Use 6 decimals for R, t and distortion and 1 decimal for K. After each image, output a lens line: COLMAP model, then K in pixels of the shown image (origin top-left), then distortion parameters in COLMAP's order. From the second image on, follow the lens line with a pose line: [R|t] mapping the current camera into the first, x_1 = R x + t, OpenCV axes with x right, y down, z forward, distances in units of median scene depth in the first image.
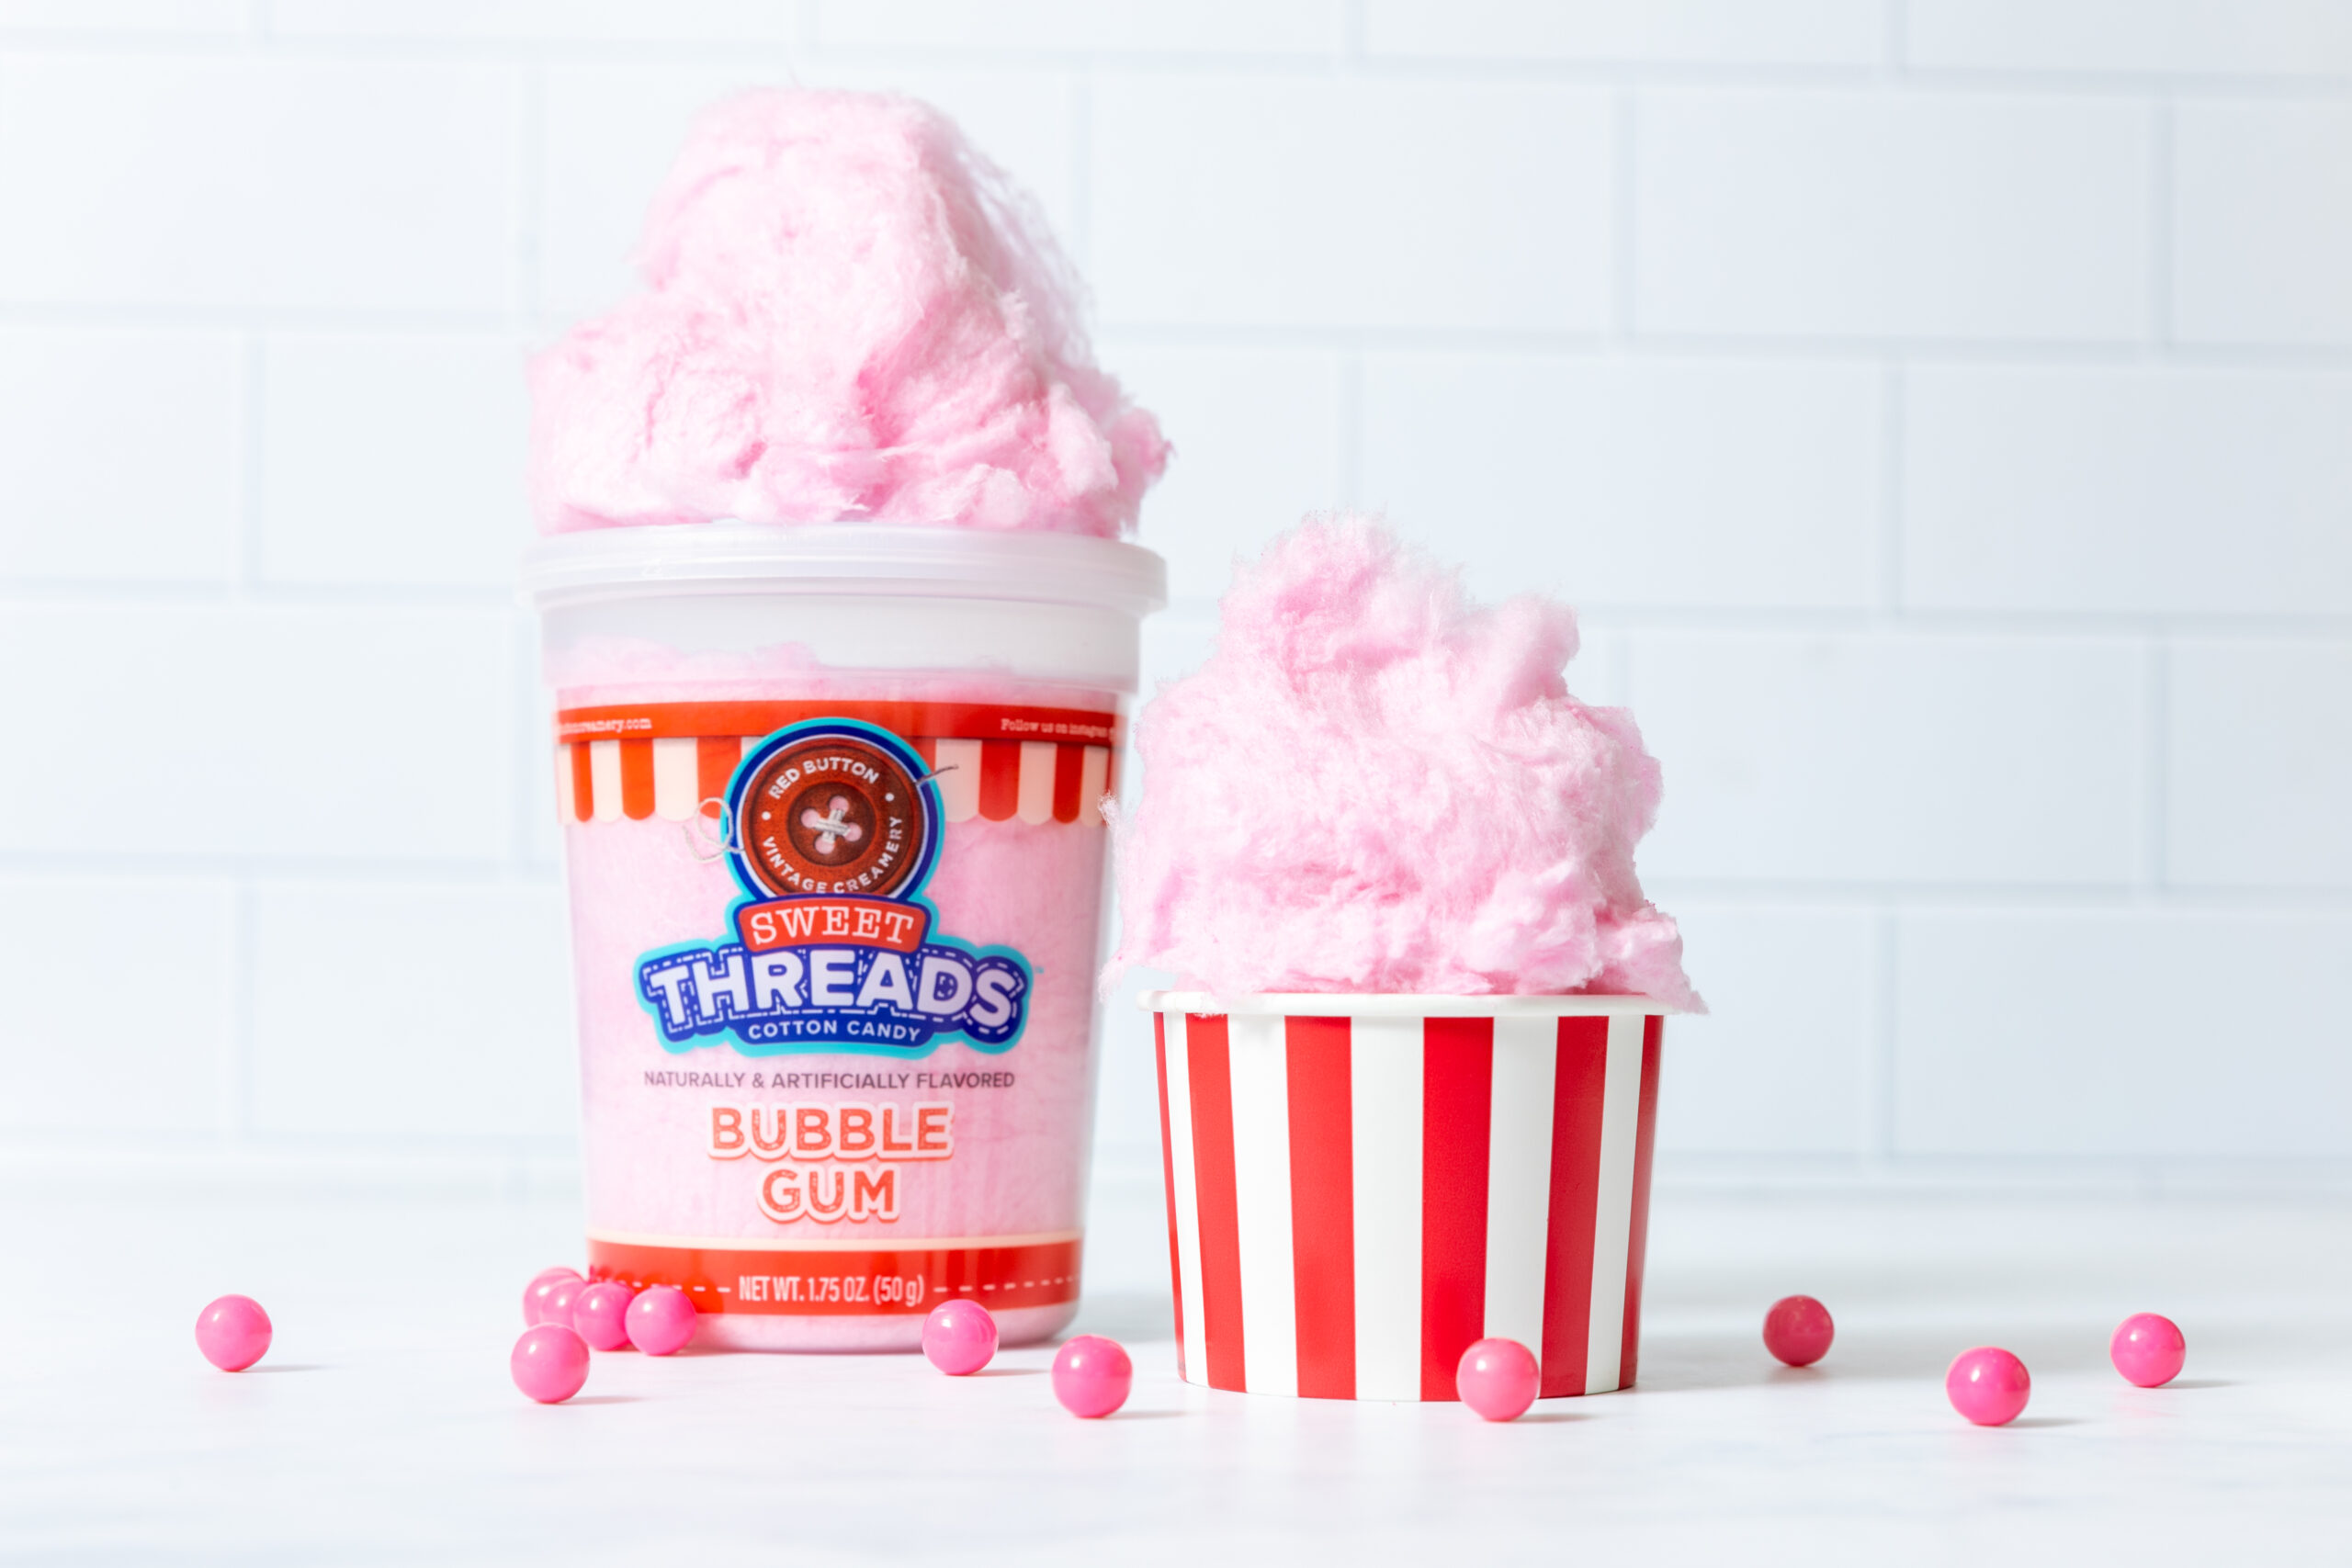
lens RADIAL K [[3825.1, 0, 1176.0], [0, 3825.1, 784.0], [0, 0, 1]] dist [-0.053757, -0.099637]
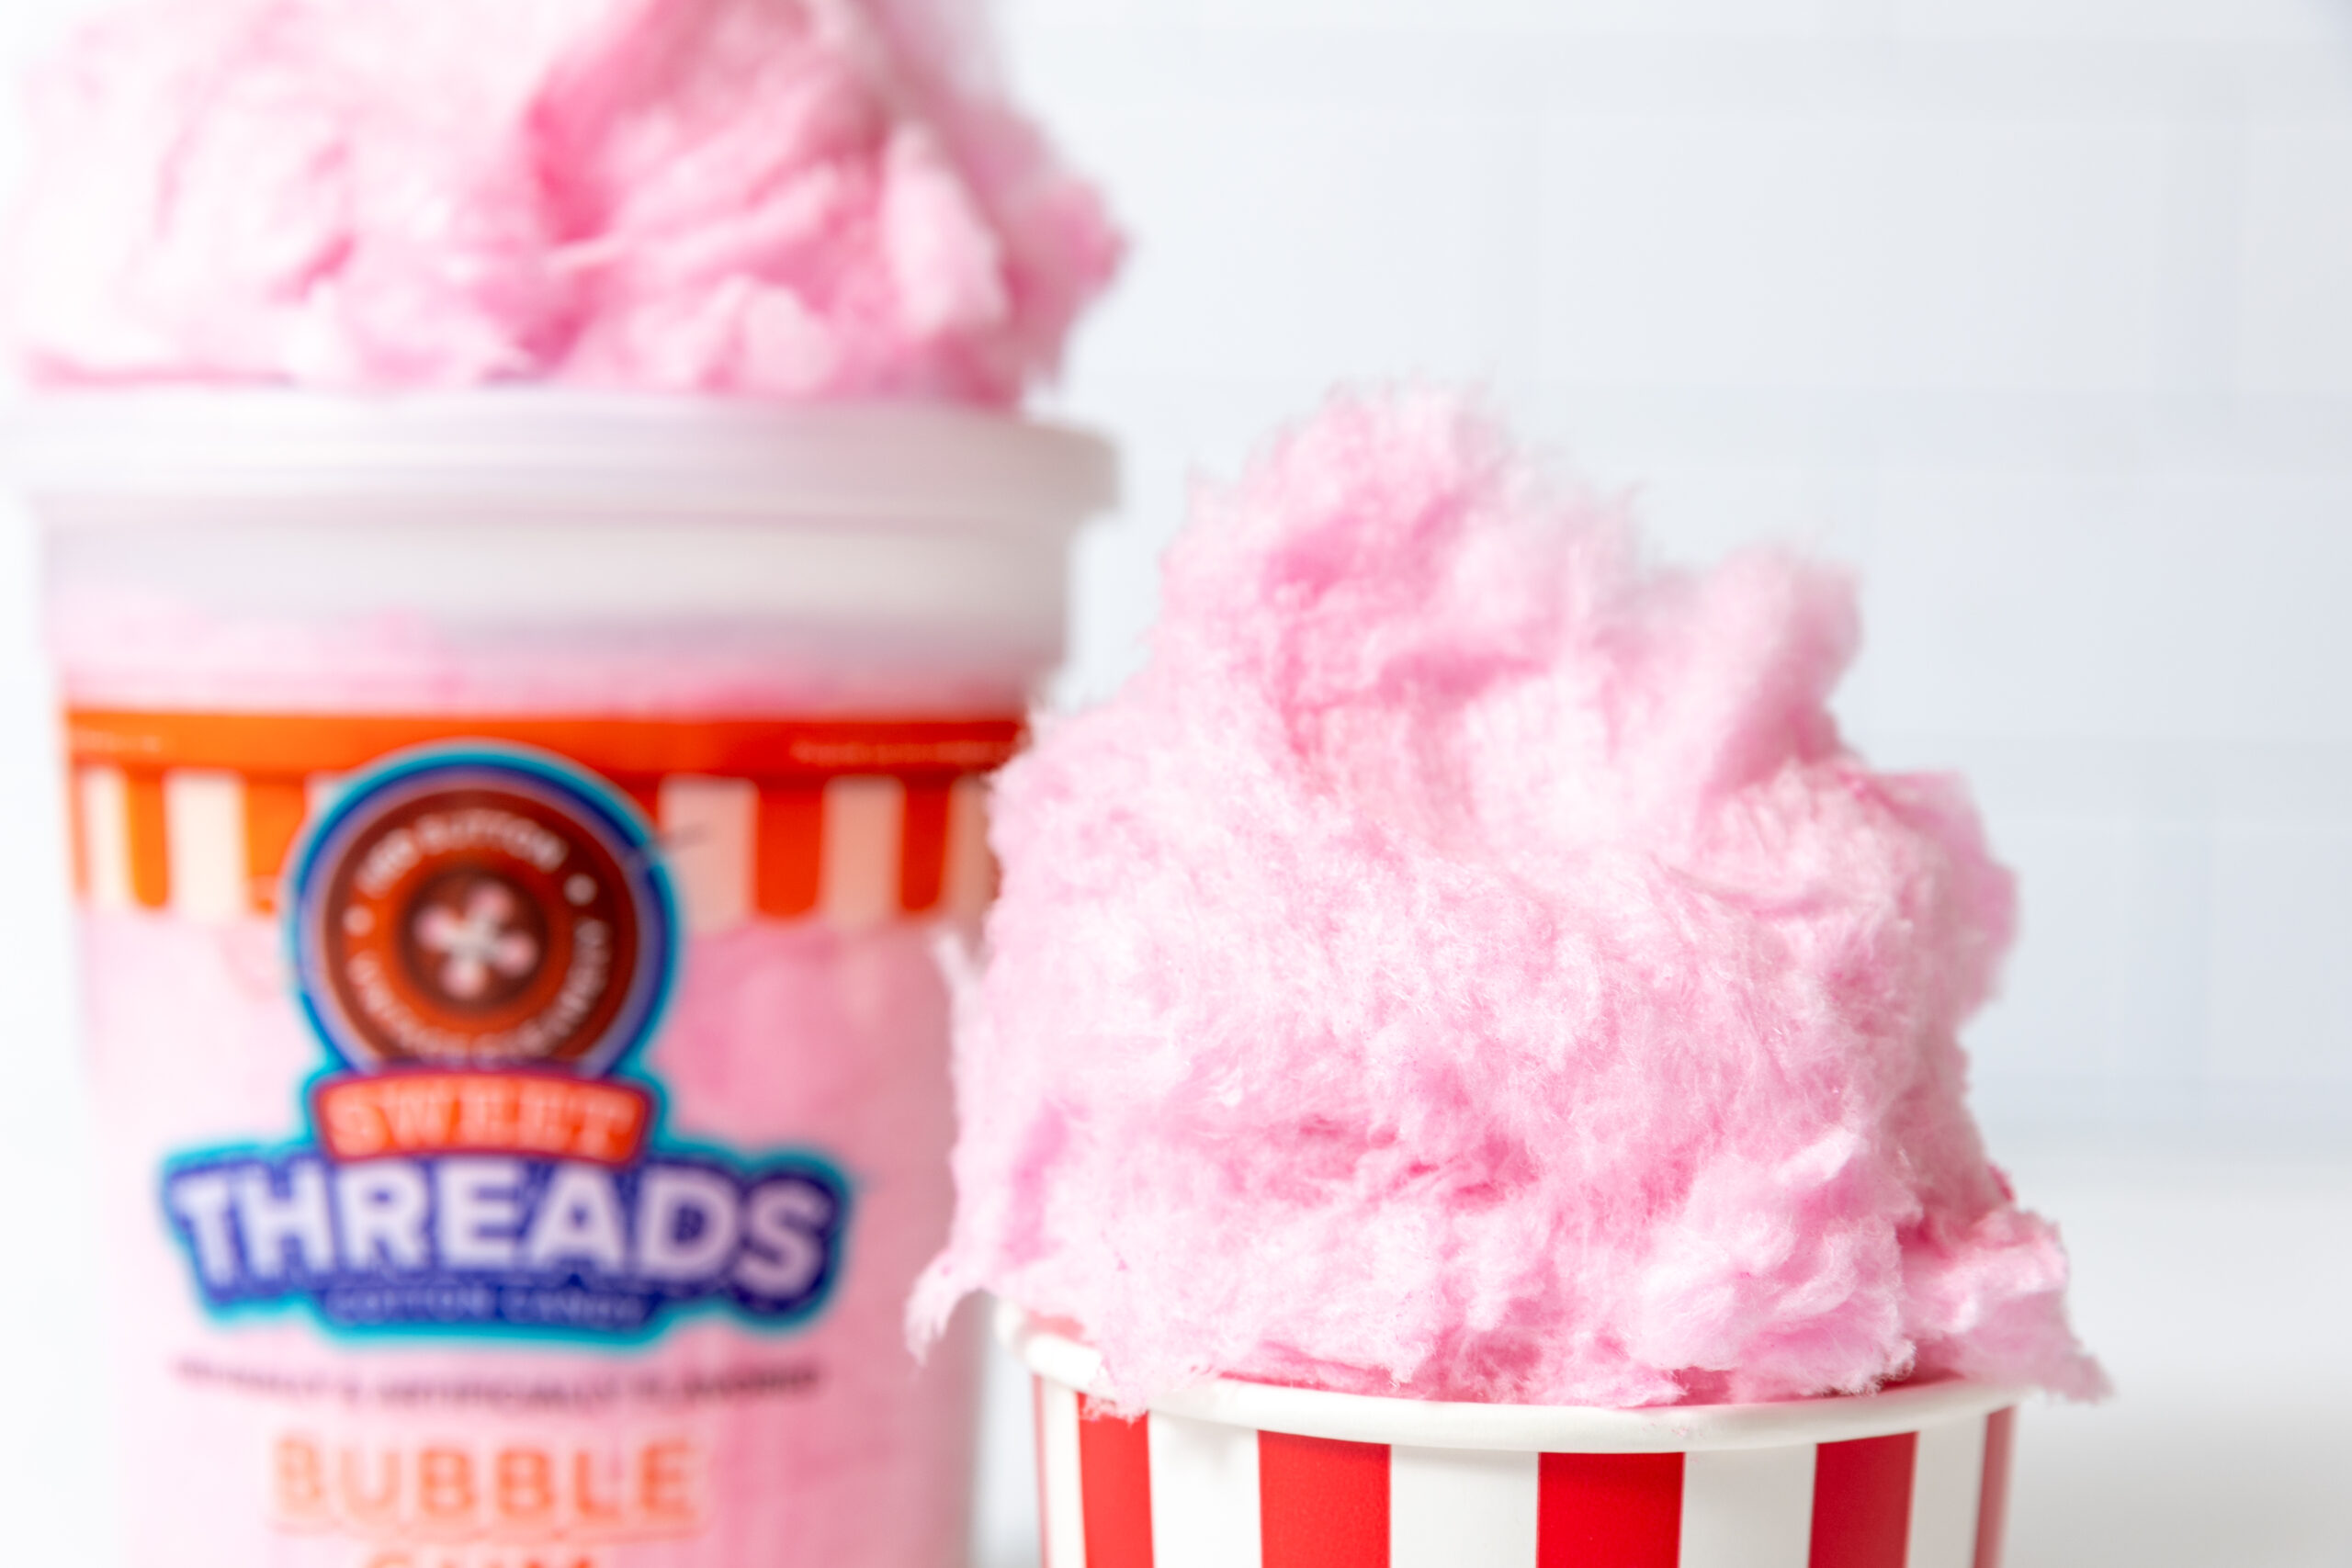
lens RADIAL K [[3825.1, 0, 1176.0], [0, 3825.1, 784.0], [0, 0, 1]] dist [-0.053757, -0.099637]
pose [[0.998850, 0.011606, -0.046509, 0.038342], [-0.008553, 0.997828, 0.065320, -0.051795], [0.047166, -0.064847, 0.996780, 0.496549]]
